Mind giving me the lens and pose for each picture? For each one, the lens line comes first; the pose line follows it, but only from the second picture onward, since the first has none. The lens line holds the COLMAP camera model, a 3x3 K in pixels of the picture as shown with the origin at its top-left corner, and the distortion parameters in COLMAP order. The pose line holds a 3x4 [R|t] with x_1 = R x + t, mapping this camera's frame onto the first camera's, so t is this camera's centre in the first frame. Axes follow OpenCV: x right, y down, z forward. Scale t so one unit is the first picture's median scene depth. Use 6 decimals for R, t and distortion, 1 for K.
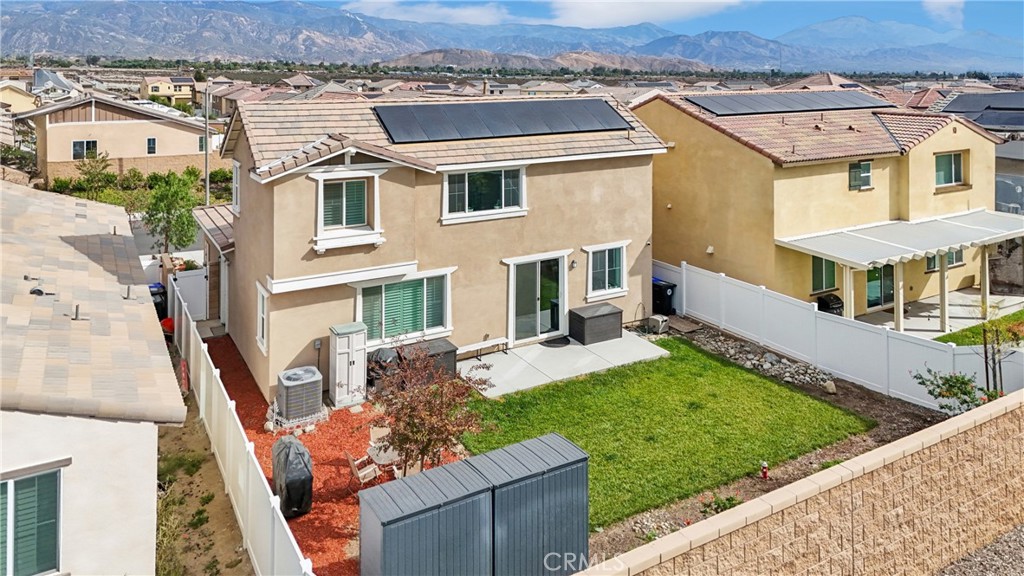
lens RADIAL K [[699.1, 0, 513.7], [0, 699.1, 276.5], [0, 0, 1]] dist [0.039460, -0.003043]
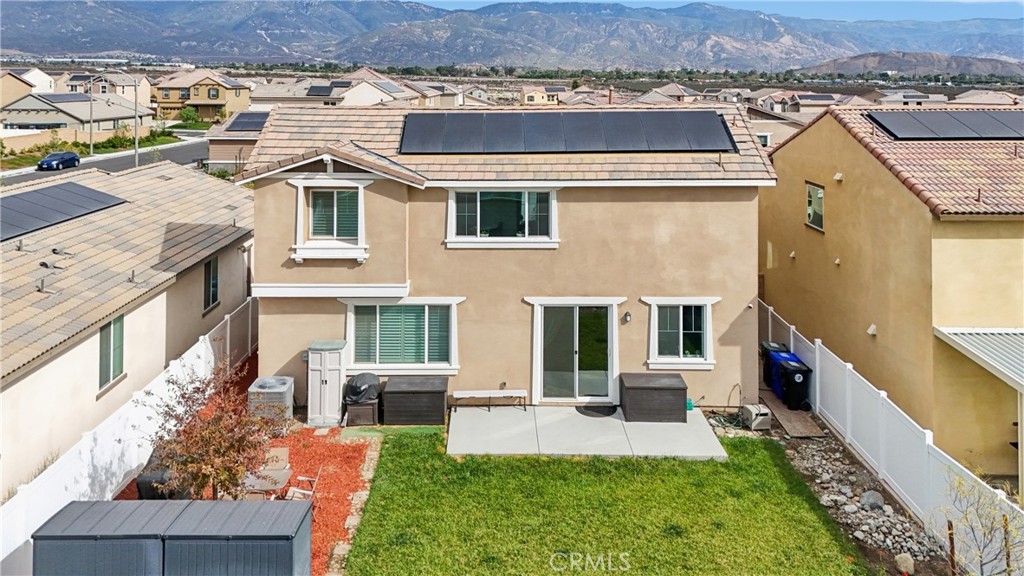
lens RADIAL K [[782.3, 0, 512.0], [0, 782.3, 288.0], [0, 0, 1]] dist [0.024511, -0.009229]
pose [[0.860598, 0.132505, -0.491746, 0.406840], [-0.144724, 0.989382, 0.013317, -0.043414], [0.488289, 0.059707, 0.870637, 0.164005]]
